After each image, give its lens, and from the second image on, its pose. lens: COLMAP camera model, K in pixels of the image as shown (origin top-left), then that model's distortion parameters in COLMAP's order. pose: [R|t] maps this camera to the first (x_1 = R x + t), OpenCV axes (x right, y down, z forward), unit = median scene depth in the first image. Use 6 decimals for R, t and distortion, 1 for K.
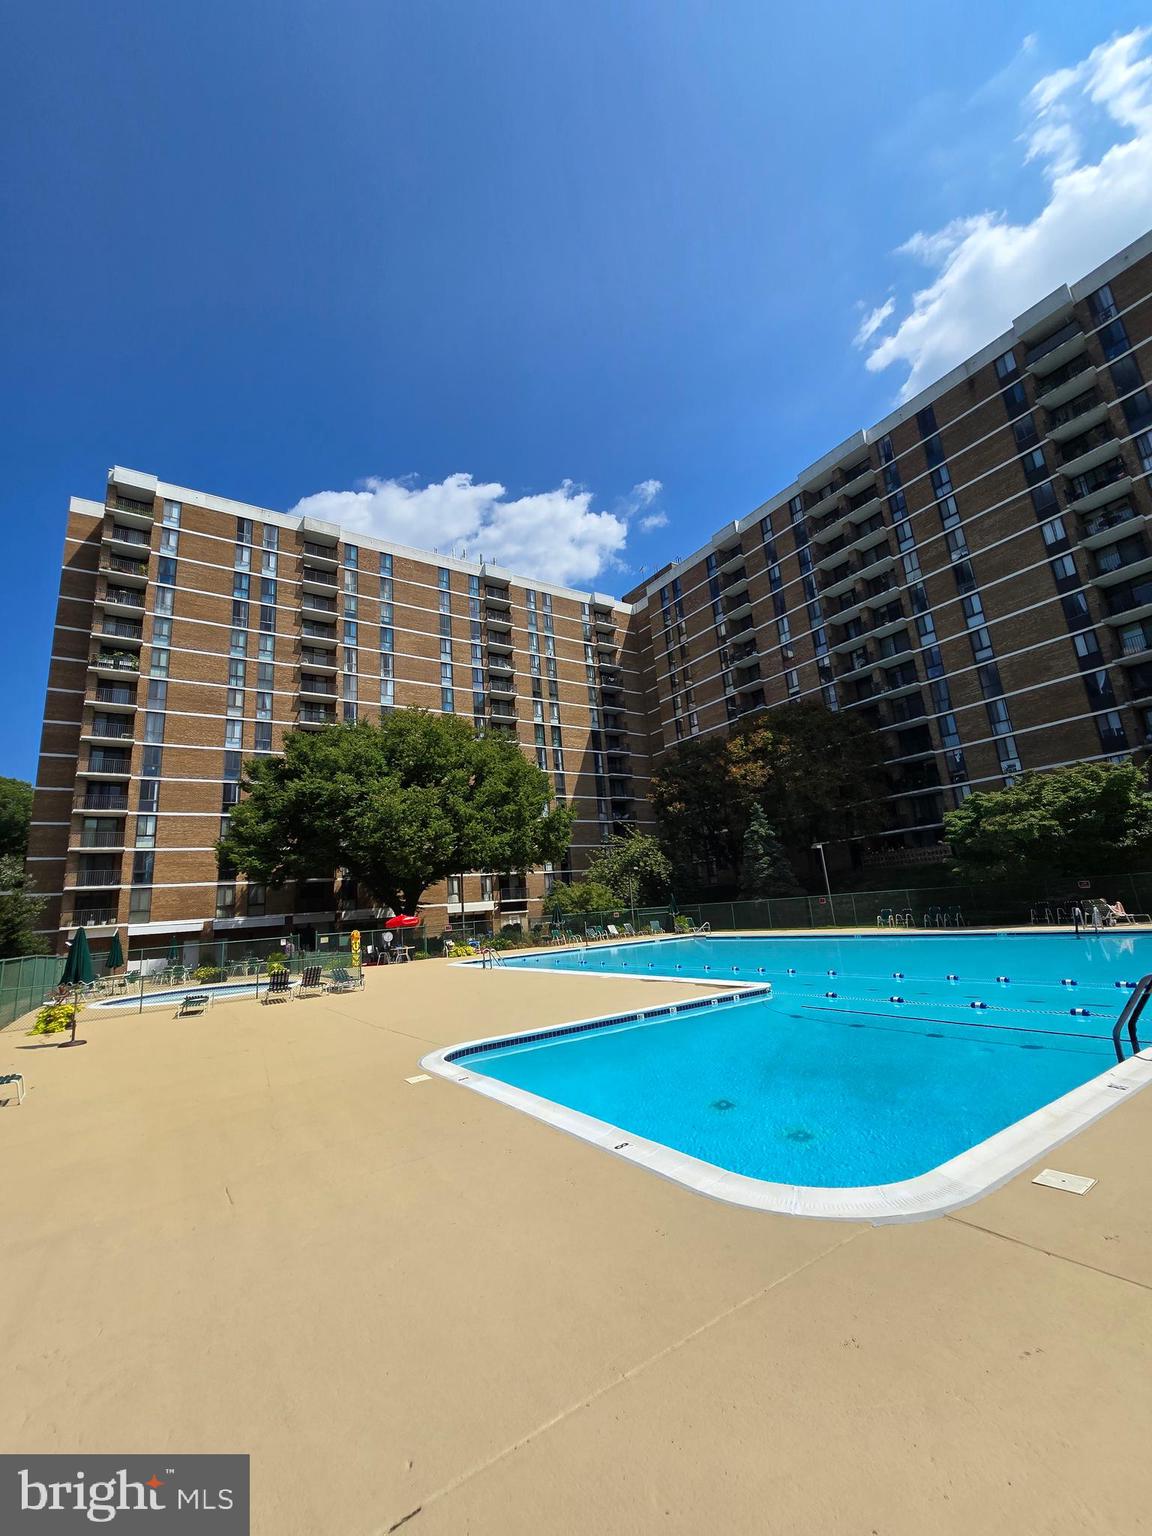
lens RADIAL K [[628.9, 0, 575.0], [0, 628.9, 766.5], [0, 0, 1]] dist [-0.007523, 0.000093]
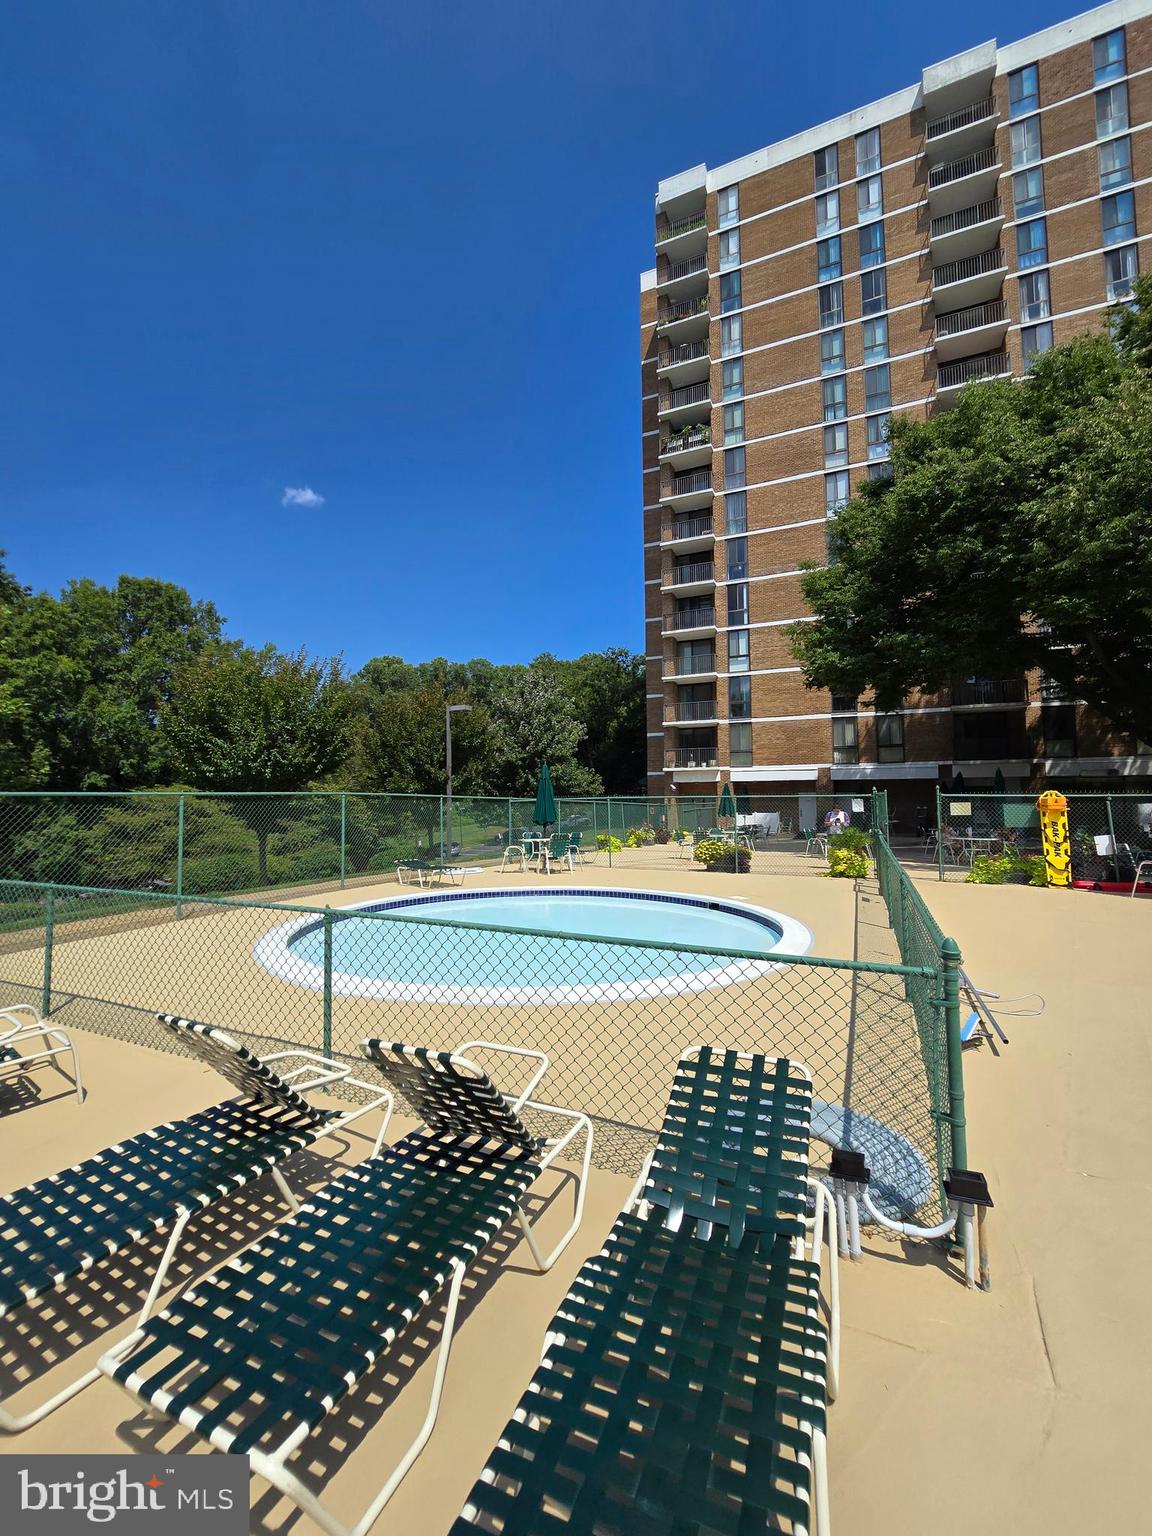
lens RADIAL K [[628.9, 0, 574.2], [0, 628.9, 764.2], [0, 0, 1]] dist [-0.007523, 0.000093]
pose [[0.525654, 0.026969, -0.850271, -0.126455], [0.159181, 0.978725, 0.129452, 0.104999], [0.835673, -0.203394, 0.510178, 0.397888]]
